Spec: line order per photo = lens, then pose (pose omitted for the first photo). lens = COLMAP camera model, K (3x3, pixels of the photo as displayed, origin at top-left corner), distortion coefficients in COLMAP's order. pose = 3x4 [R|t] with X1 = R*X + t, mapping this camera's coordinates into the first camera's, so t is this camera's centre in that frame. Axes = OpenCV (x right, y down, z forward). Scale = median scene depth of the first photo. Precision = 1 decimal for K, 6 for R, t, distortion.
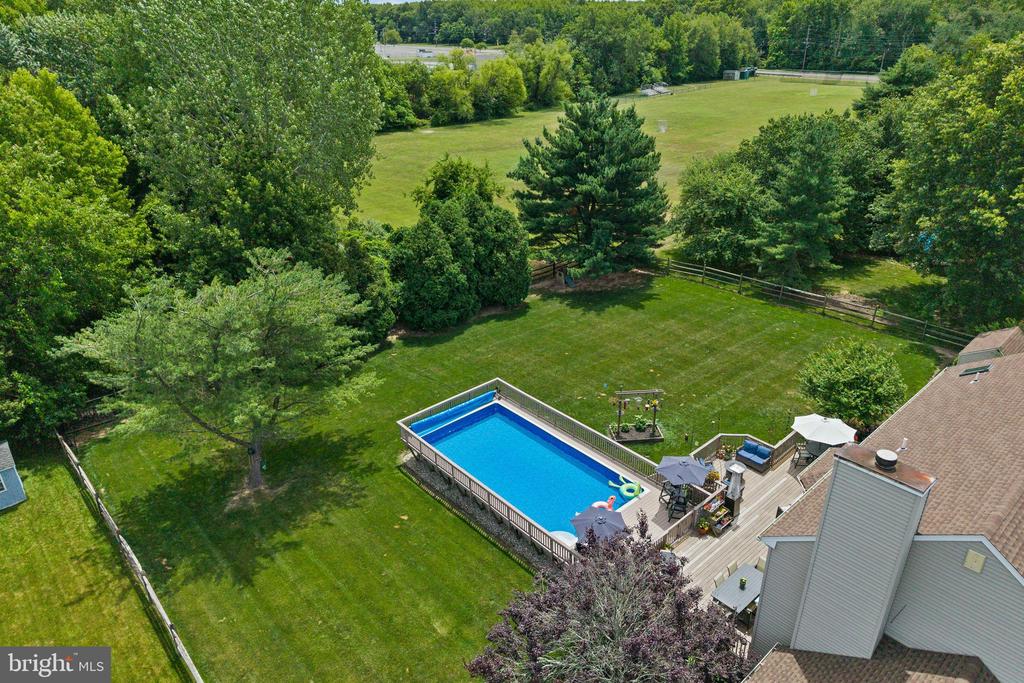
lens RADIAL K [[691.6, 0, 512.0], [0, 691.6, 341.5], [0, 0, 1]] dist [0.031077, -0.006863]
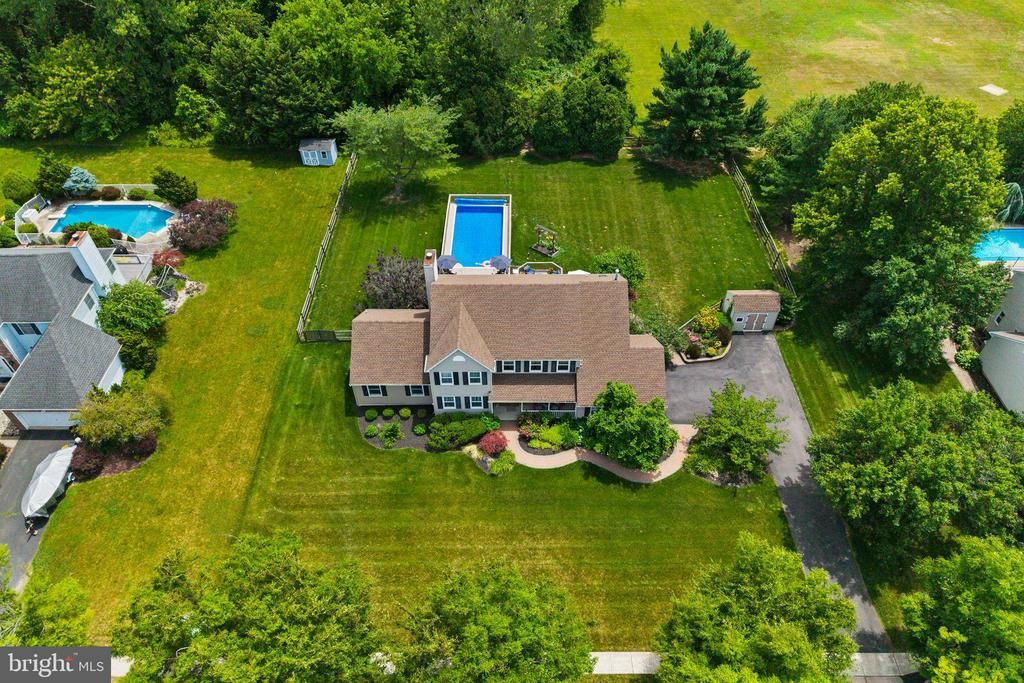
lens RADIAL K [[691.6, 0, 512.0], [0, 691.6, 341.5], [0, 0, 1]] dist [0.031077, -0.006863]
pose [[0.739386, 0.488577, -0.463249, 0.862725], [-0.294798, 0.853515, 0.429658, -0.342955], [0.605311, -0.181118, 0.775109, -0.457479]]
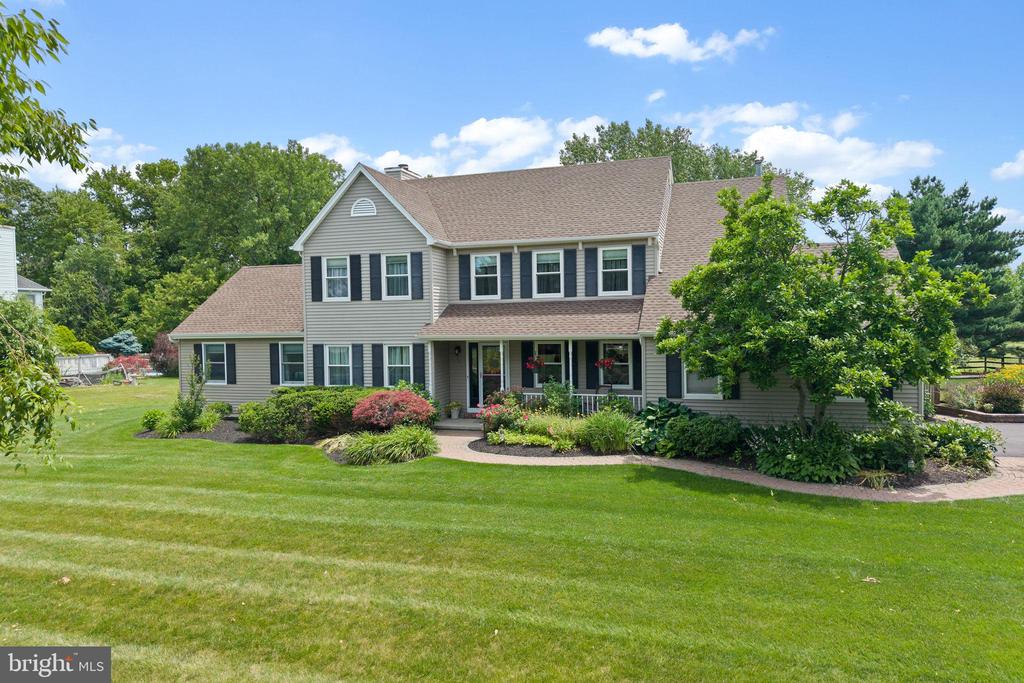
lens RADIAL K [[691.6, 0, 512.0], [0, 691.6, 341.5], [0, 0, 1]] dist [0.031077, -0.006863]
pose [[0.504297, 0.019514, -0.863310, 0.778533], [-0.365274, 0.910718, -0.192787, 0.283169], [0.782470, 0.412567, 0.466400, 0.196893]]
